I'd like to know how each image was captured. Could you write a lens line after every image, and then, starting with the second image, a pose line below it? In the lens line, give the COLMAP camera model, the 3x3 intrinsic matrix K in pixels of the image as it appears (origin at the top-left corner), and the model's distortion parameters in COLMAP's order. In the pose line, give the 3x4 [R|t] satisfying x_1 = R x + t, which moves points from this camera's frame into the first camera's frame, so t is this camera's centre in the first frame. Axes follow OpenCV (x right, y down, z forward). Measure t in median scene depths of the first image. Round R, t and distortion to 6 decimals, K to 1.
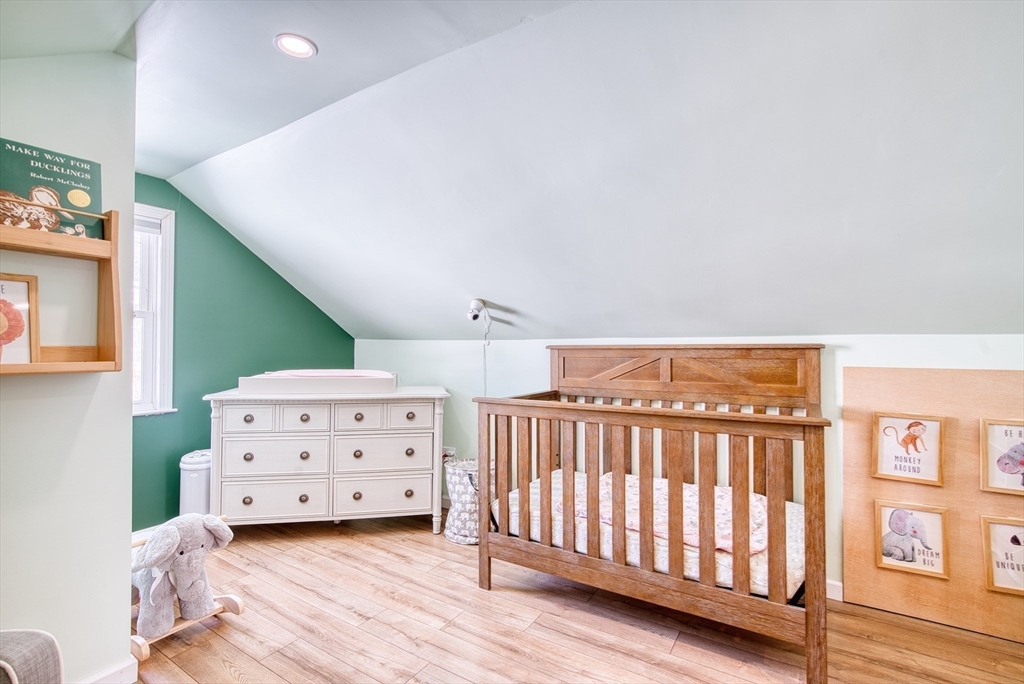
lens RADIAL K [[469.5, 0, 515.4], [0, 469.5, 341.9], [0, 0, 1]] dist [-0.000945, -0.000233]
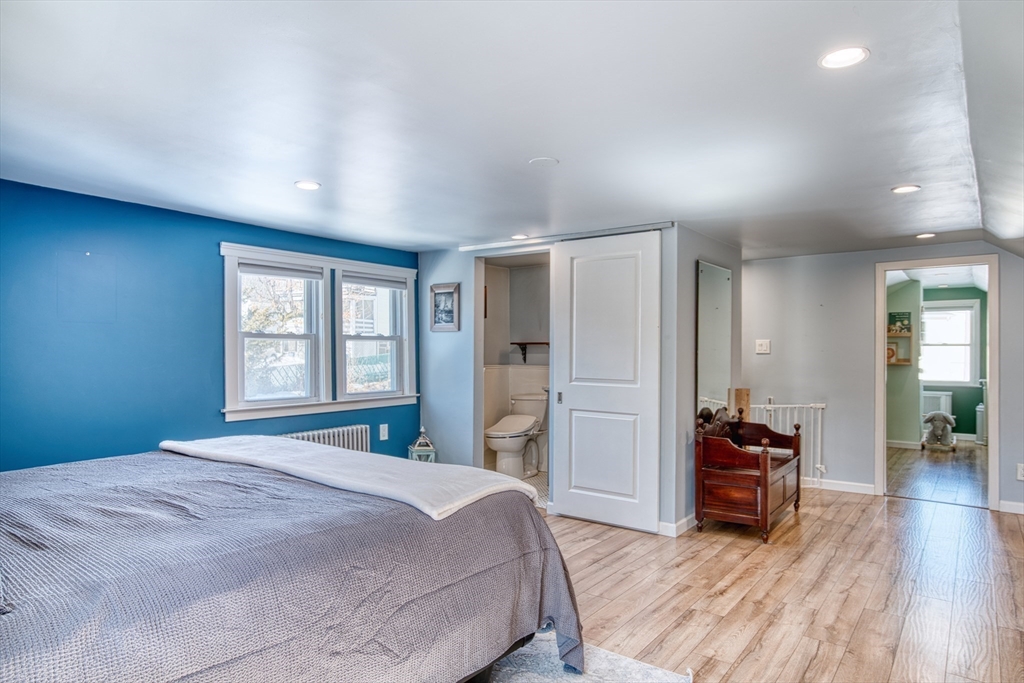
lens RADIAL K [[614.5, 0, 514.0], [0, 614.5, 350.7], [0, 0, 1]] dist [-0.005768, 0.000133]
pose [[-0.093521, 0.002702, -0.995614, 4.703620], [0.005063, 0.999985, 0.002239, -0.091024], [0.995604, -0.004832, -0.093533, -1.892857]]
